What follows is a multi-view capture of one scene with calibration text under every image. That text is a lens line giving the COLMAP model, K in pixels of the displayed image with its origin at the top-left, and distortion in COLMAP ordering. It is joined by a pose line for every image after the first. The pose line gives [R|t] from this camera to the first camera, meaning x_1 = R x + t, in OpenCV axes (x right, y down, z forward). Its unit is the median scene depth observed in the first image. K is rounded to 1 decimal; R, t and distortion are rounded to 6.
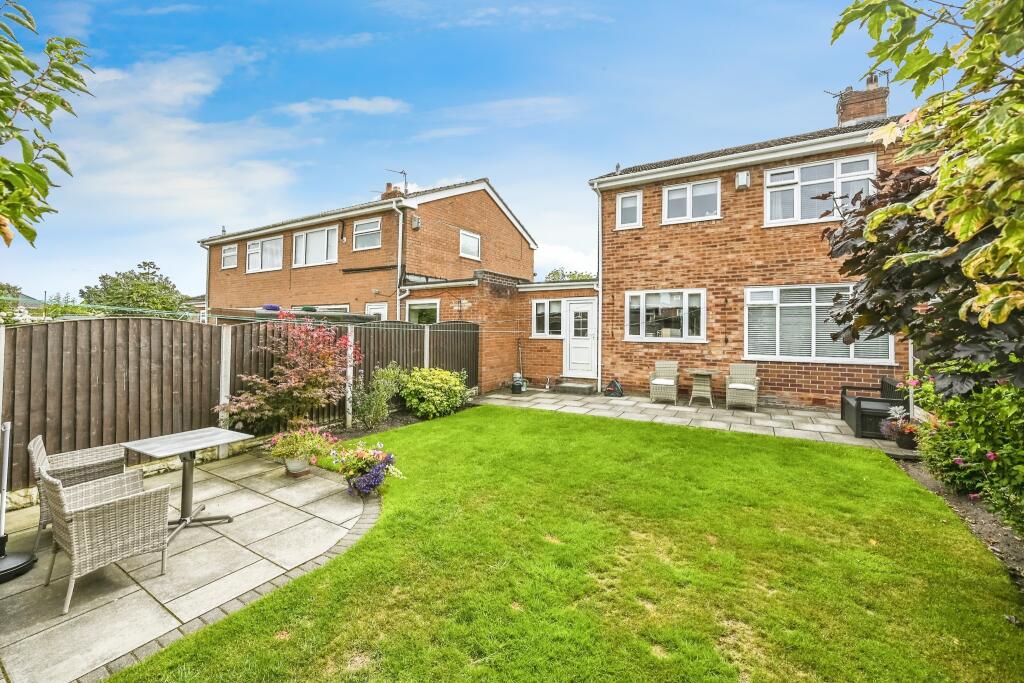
lens RADIAL K [[384.9, 0, 510.6], [0, 384.9, 335.4], [0, 0, 1]] dist [-0.001208, -0.000242]
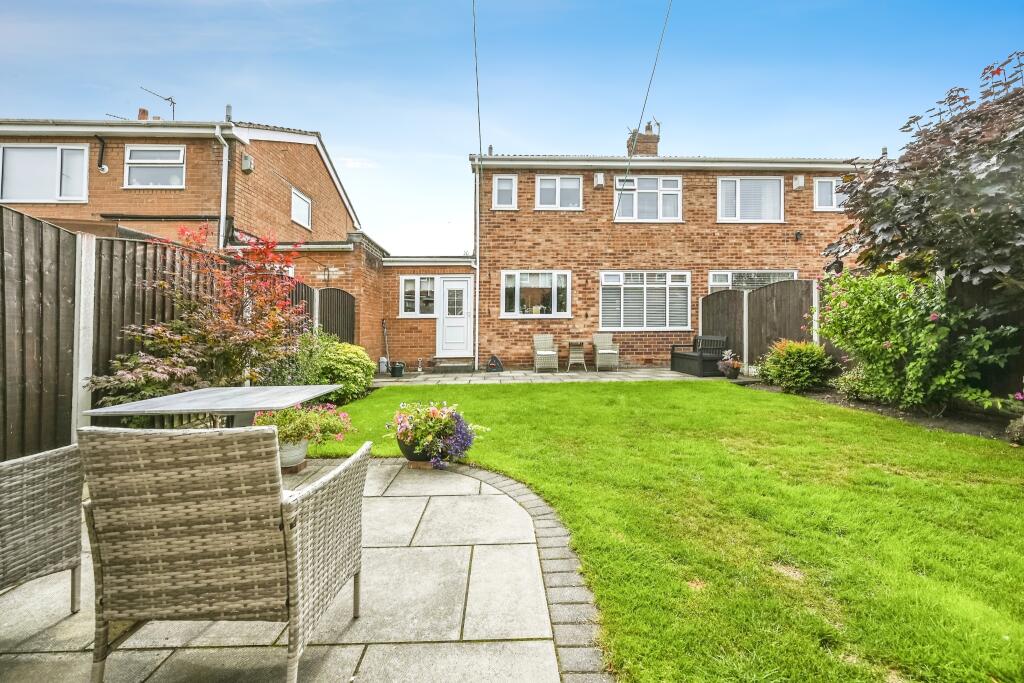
lens RADIAL K [[384.9, 0, 510.6], [0, 384.9, 335.4], [0, 0, 1]] dist [-0.001208, -0.000242]
pose [[0.858009, -0.020820, 0.513212, -0.223016], [0.019088, 0.999780, 0.008647, 0.054291], [-0.513279, 0.002377, 0.858218, 0.100651]]
